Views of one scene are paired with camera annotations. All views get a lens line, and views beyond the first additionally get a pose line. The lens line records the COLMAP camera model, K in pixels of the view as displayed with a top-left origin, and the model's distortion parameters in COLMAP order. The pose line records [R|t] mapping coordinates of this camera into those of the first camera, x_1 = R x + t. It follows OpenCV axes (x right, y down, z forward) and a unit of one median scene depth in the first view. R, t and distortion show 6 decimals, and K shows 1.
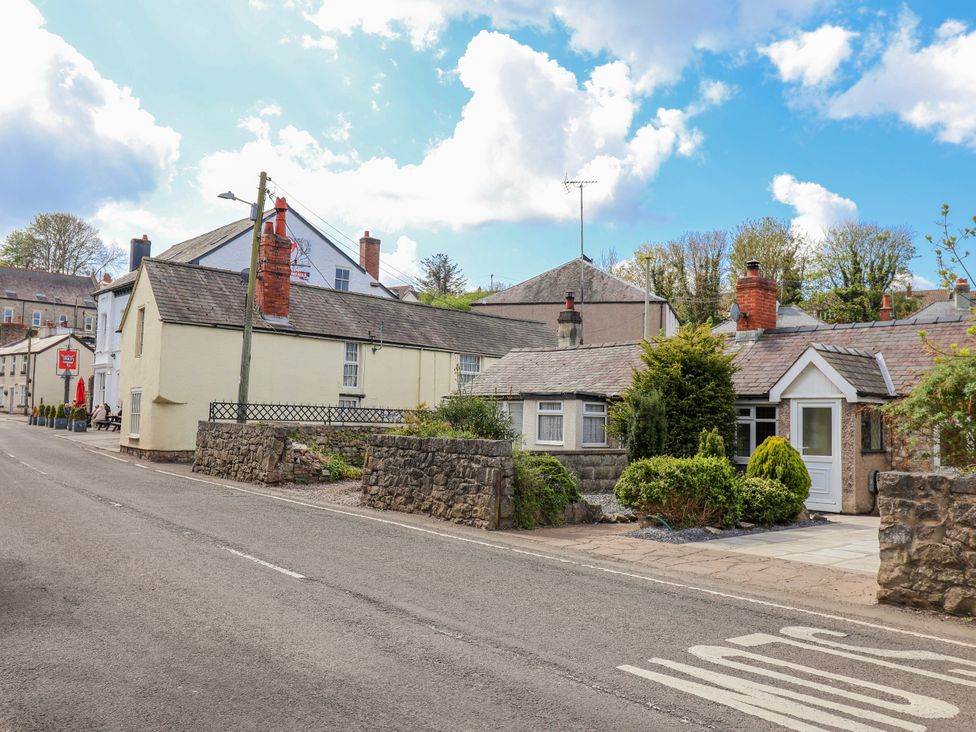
lens RADIAL K [[866.3, 0, 488.0], [0, 866.3, 366.0], [0, 0, 1]] dist [0.014202, -0.005839]
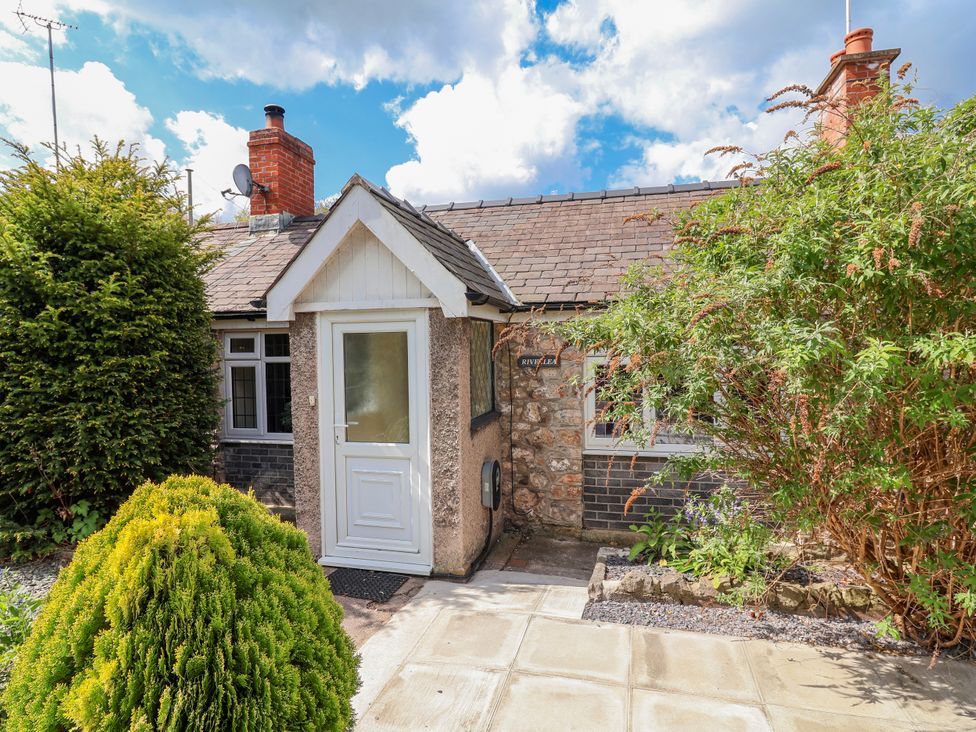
lens RADIAL K [[547.0, 0, 488.0], [0, 547.0, 366.0], [0, 0, 1]] dist [-0.005527, -0.002013]
pose [[0.842328, -0.053575, 0.536296, 0.260910], [-0.002091, 0.994715, 0.102655, 0.033975], [-0.538962, -0.087591, 0.837764, 0.690449]]
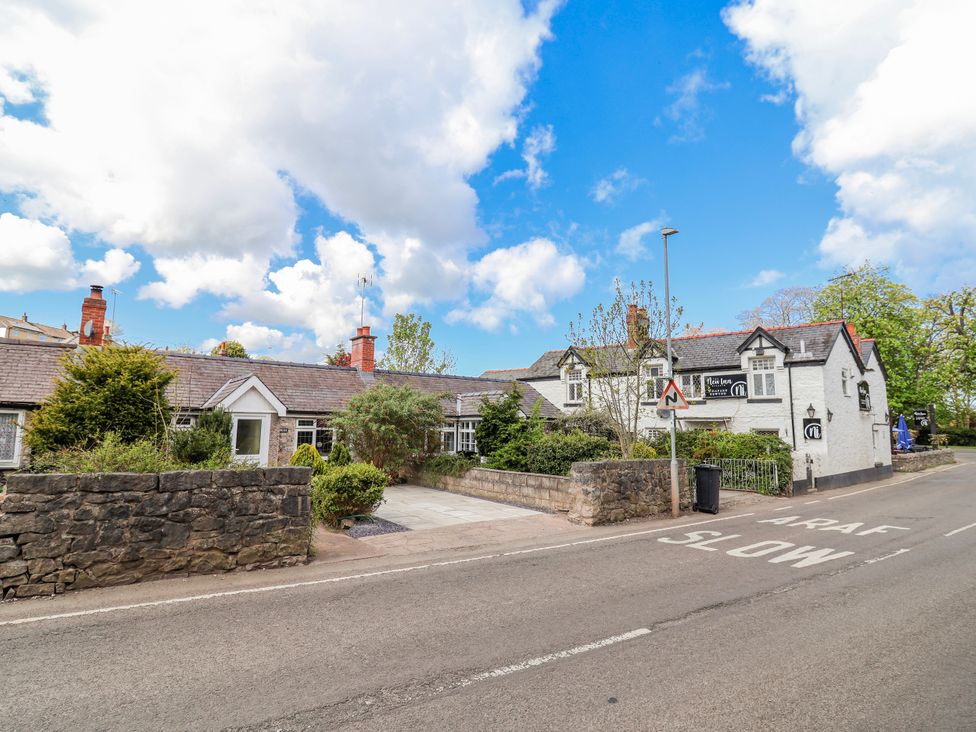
lens RADIAL K [[509.6, 0, 487.7], [0, 509.6, 362.9], [0, 0, 1]] dist [0.005008, -0.015523]
pose [[0.092187, 0.102177, 0.990485, -0.368580], [-0.072787, 0.992752, -0.095637, 0.008032], [-0.993078, -0.063278, 0.098956, 0.514031]]
